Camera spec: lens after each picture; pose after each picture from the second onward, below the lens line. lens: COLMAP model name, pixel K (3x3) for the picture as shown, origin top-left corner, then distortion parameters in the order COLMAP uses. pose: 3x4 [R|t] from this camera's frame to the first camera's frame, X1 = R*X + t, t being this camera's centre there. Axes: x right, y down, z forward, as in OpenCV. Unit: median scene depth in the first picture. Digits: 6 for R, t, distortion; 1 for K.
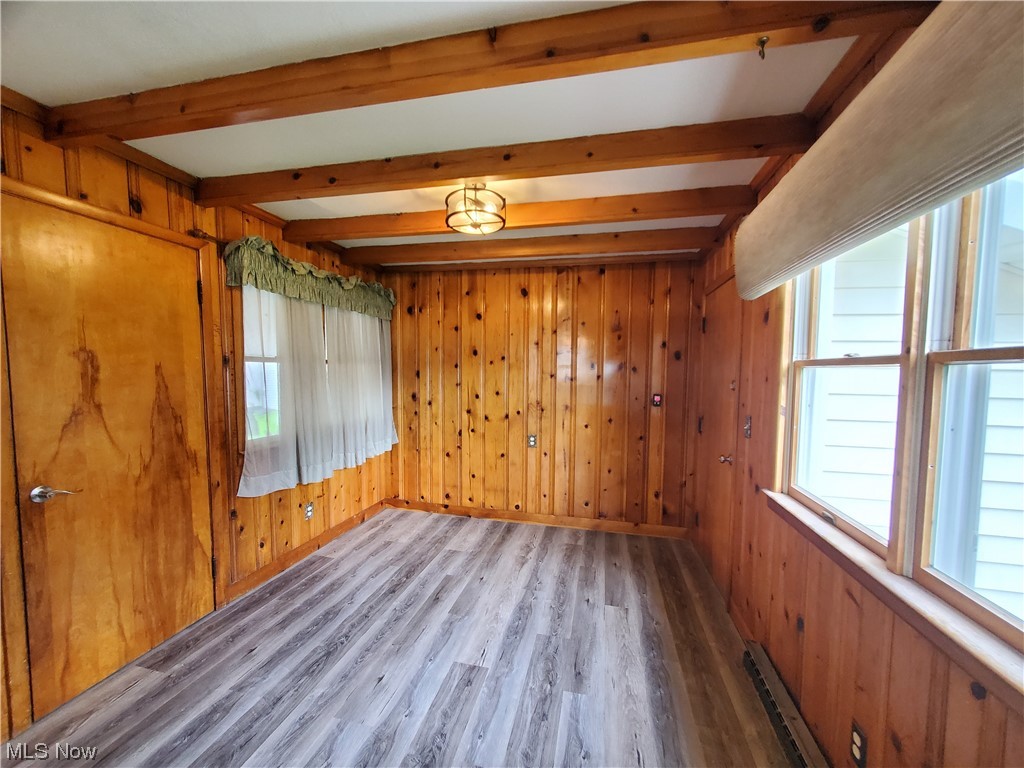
lens RADIAL K [[406.1, 0, 513.3], [0, 406.1, 394.1], [0, 0, 1]] dist [0.002863, -0.000552]
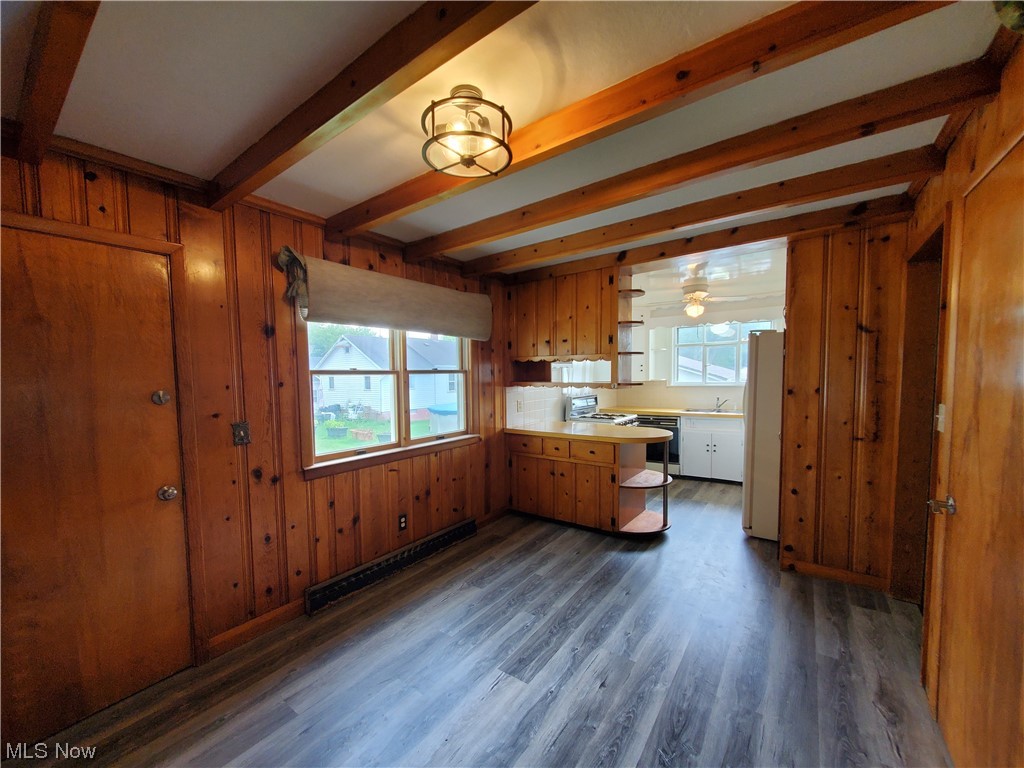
lens RADIAL K [[406.1, 0, 514.6], [0, 406.1, 391.3], [0, 0, 1]] dist [0.002863, -0.000552]
pose [[-0.921765, -0.011299, 0.387585, -0.266059], [0.027876, 0.995058, 0.095303, -0.061788], [-0.386746, 0.098651, -0.916895, 1.013082]]
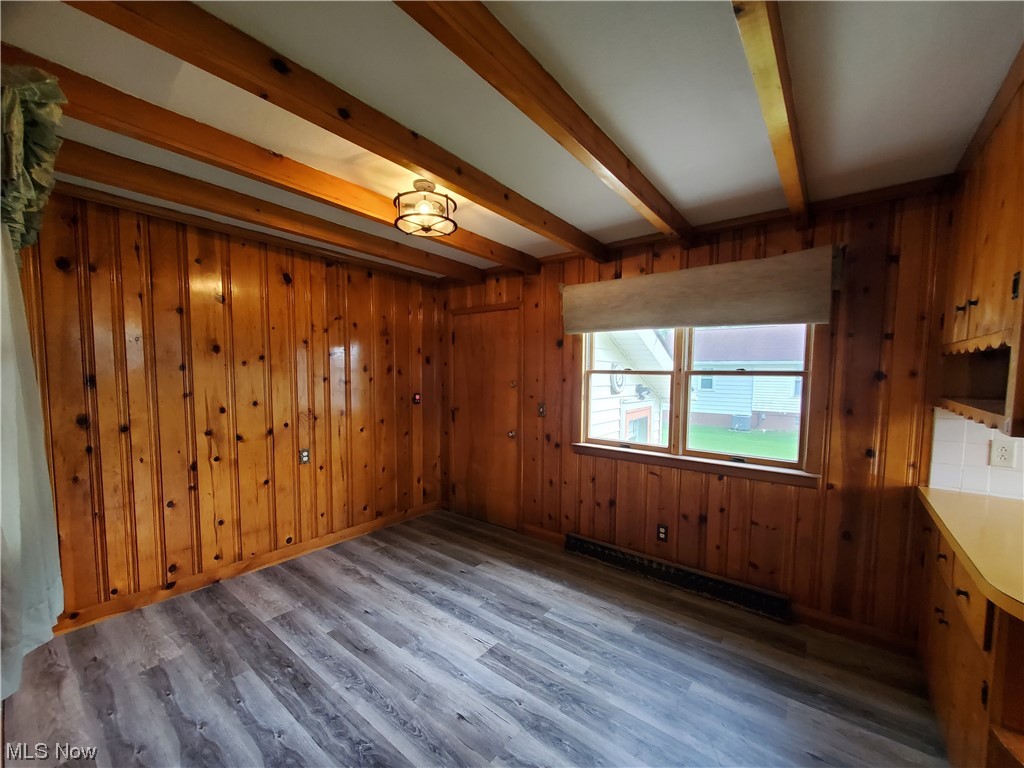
lens RADIAL K [[406.1, 0, 513.1], [0, 406.1, 392.2], [0, 0, 1]] dist [0.002863, -0.000552]
pose [[0.425843, -0.050628, 0.903379, -0.561809], [0.044314, 0.998402, 0.035064, -0.030498], [-0.903711, 0.025100, 0.427406, 0.253815]]
